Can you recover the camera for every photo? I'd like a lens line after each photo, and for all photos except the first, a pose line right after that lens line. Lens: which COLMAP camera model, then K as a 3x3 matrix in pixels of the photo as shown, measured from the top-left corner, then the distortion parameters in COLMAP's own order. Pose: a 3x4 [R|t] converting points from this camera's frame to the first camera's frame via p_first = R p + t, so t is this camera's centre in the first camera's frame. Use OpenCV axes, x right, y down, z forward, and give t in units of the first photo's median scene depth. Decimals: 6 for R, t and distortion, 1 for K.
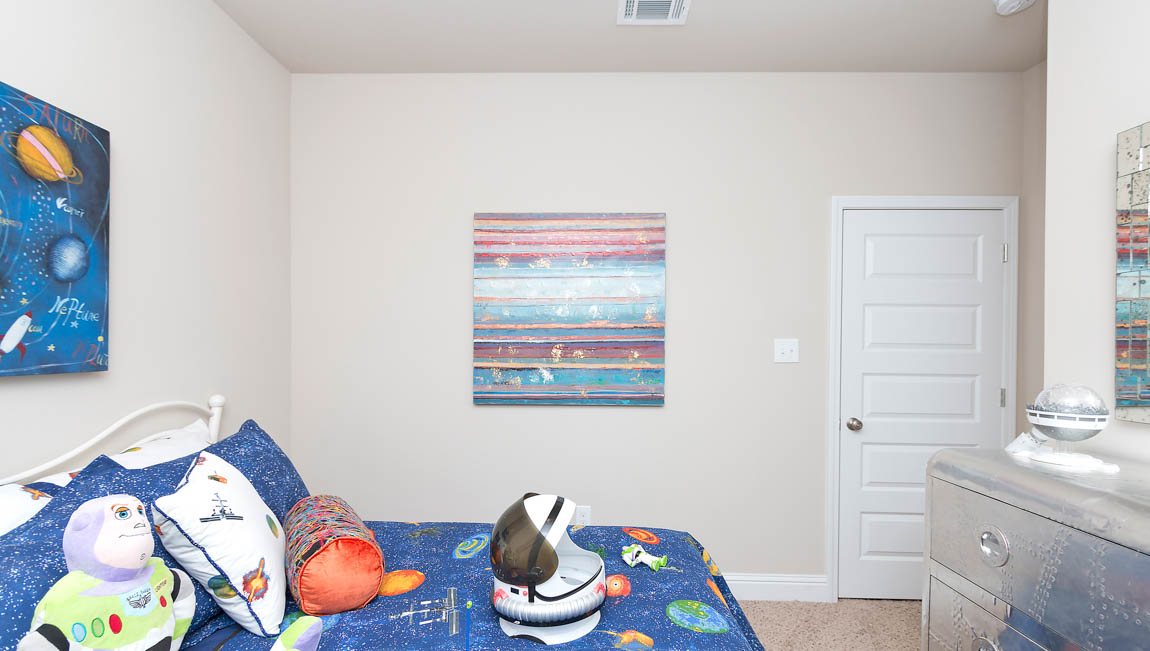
lens RADIAL K [[516.1, 0, 566.5], [0, 516.1, 349.0], [0, 0, 1]] dist [-0.001314, -0.000386]
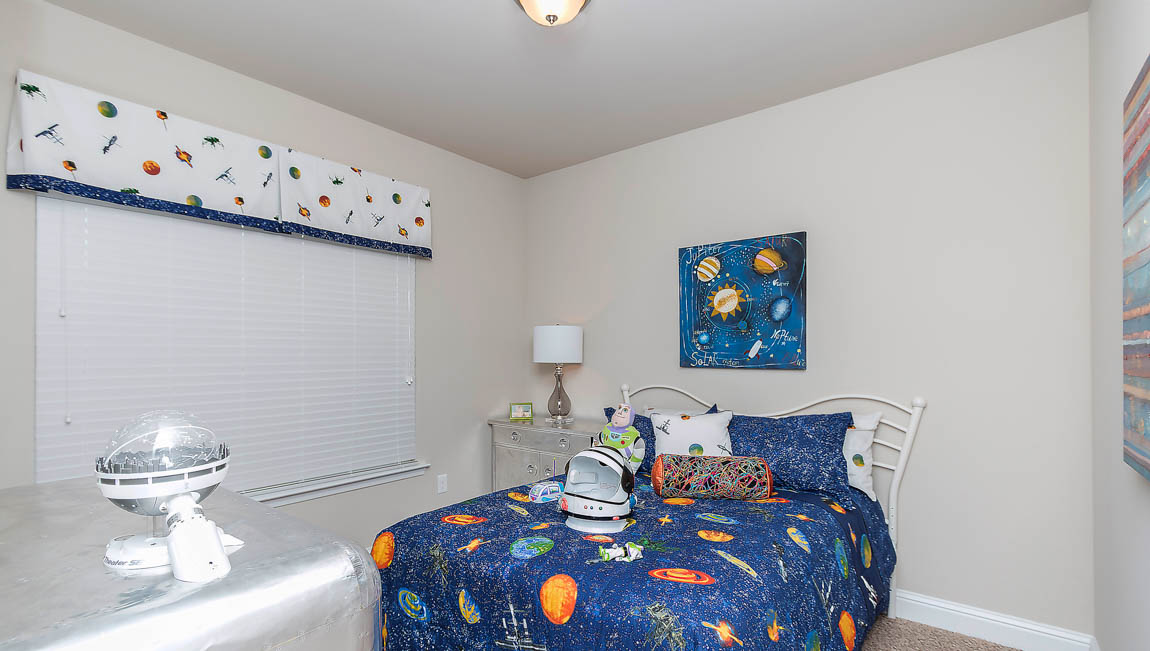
lens RADIAL K [[516.1, 0, 566.5], [0, 516.1, 349.0], [0, 0, 1]] dist [-0.001314, -0.000386]
pose [[-0.610620, -0.017505, -0.791730, 1.066967], [-0.011247, 0.999847, -0.013433, 0.007244], [0.791844, 0.000702, -0.610723, 1.573883]]
